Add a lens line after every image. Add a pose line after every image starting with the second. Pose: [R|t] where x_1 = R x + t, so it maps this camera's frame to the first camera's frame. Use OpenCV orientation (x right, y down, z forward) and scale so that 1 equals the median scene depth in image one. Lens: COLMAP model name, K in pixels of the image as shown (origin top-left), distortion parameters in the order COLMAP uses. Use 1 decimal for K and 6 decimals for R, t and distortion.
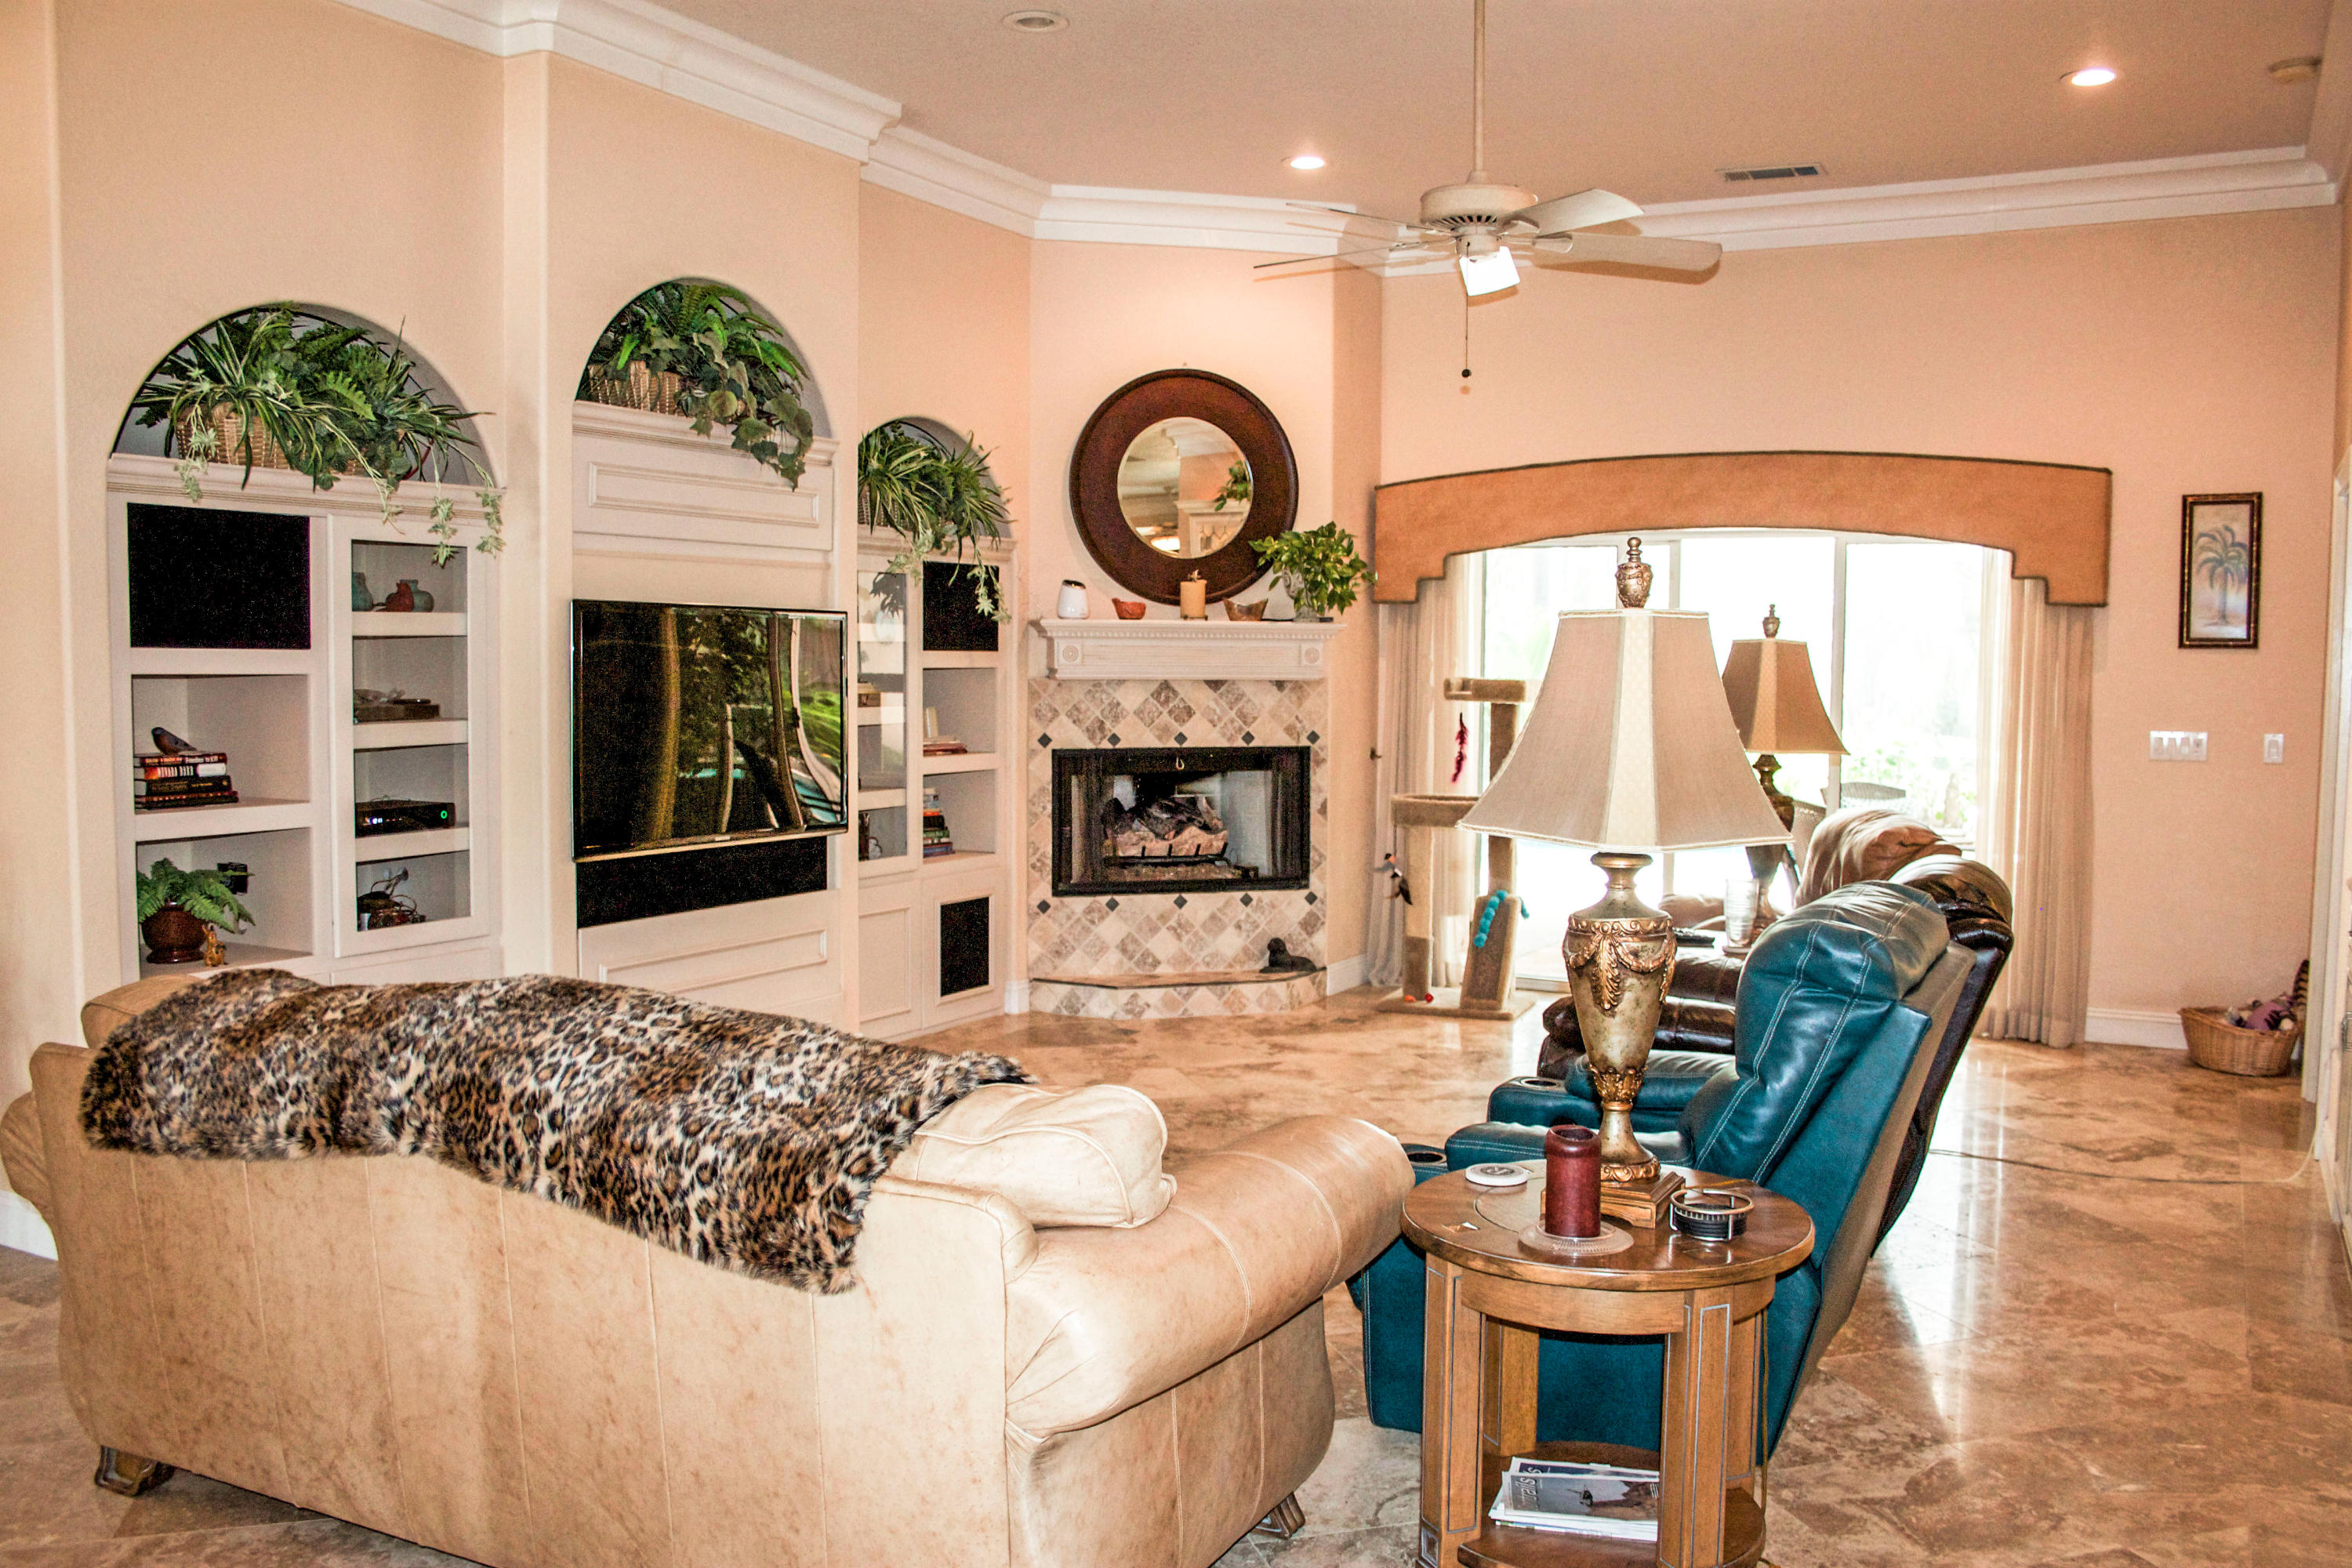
lens RADIAL K [[1958.9, 0, 1177.5], [0, 1958.9, 806.3], [0, 0, 1]] dist [-0.130862, 0.083961]
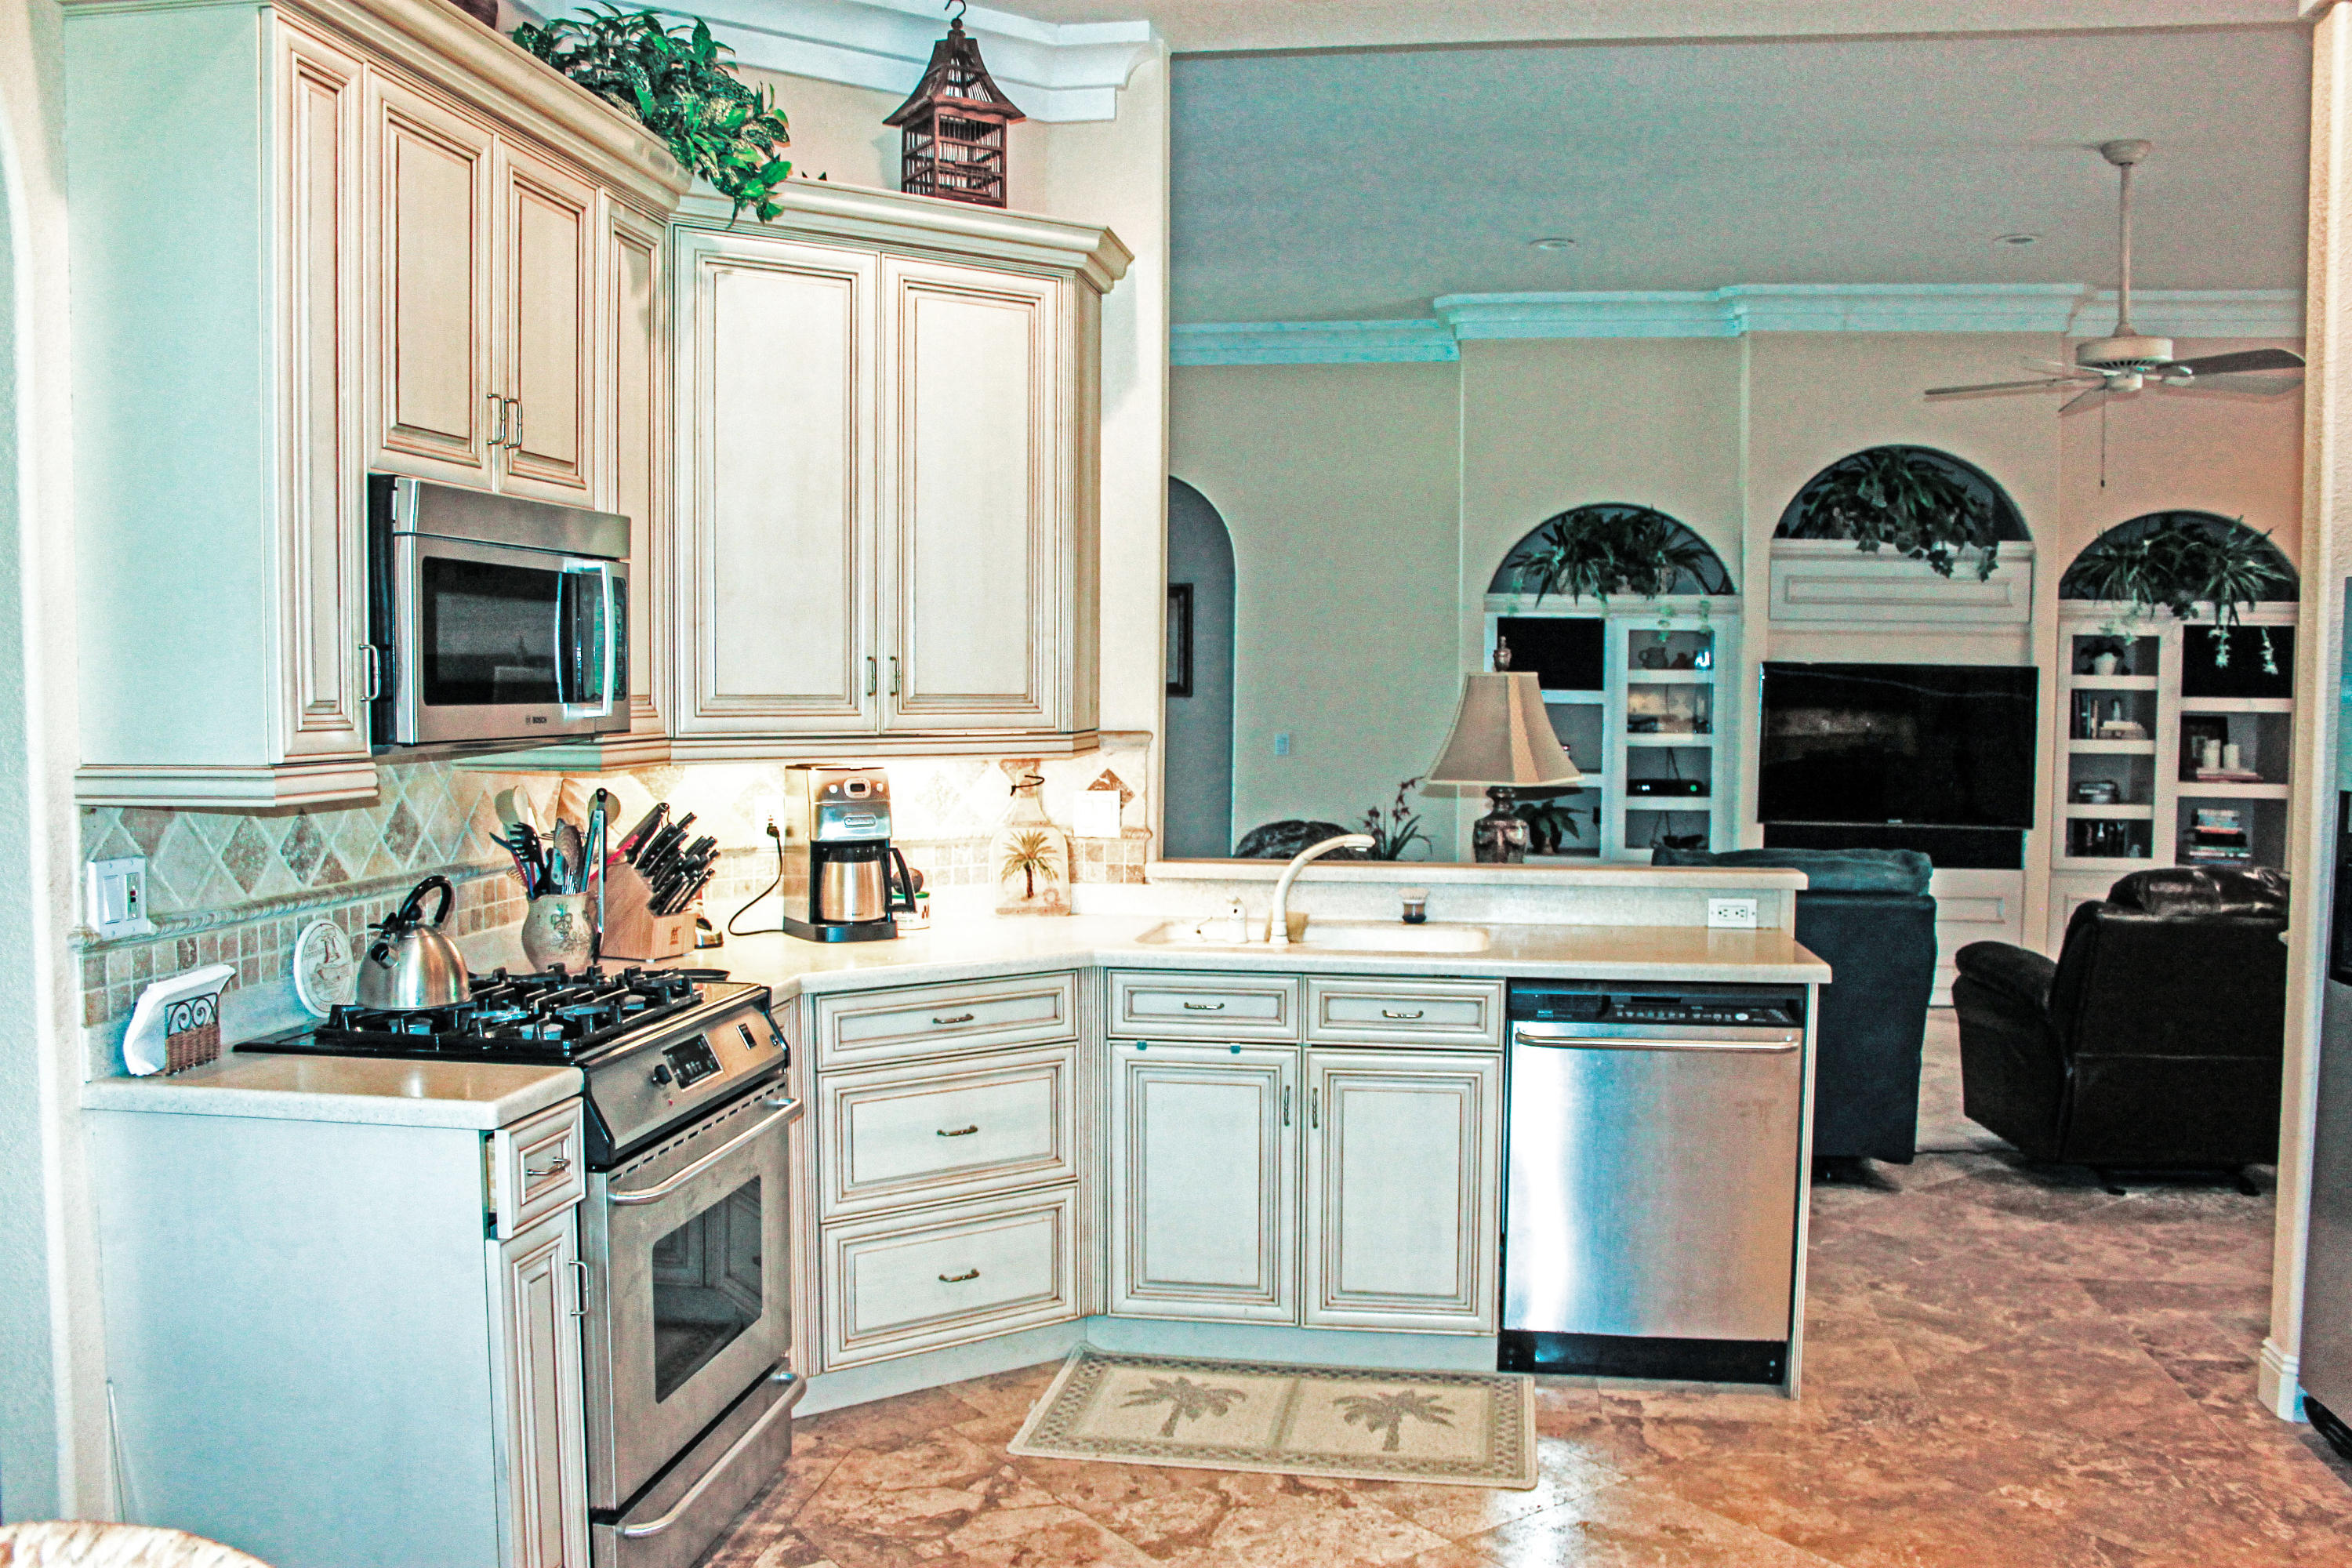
lens RADIAL K [[1958.9, 0, 1177.5], [0, 1958.9, 806.3], [0, 0, 1]] dist [-0.130862, 0.083961]
pose [[0.325402, 0.052569, -0.944113, 0.748298], [-0.076682, 0.996632, 0.029064, 0.003427], [0.942461, 0.062939, 0.328337, 0.003086]]
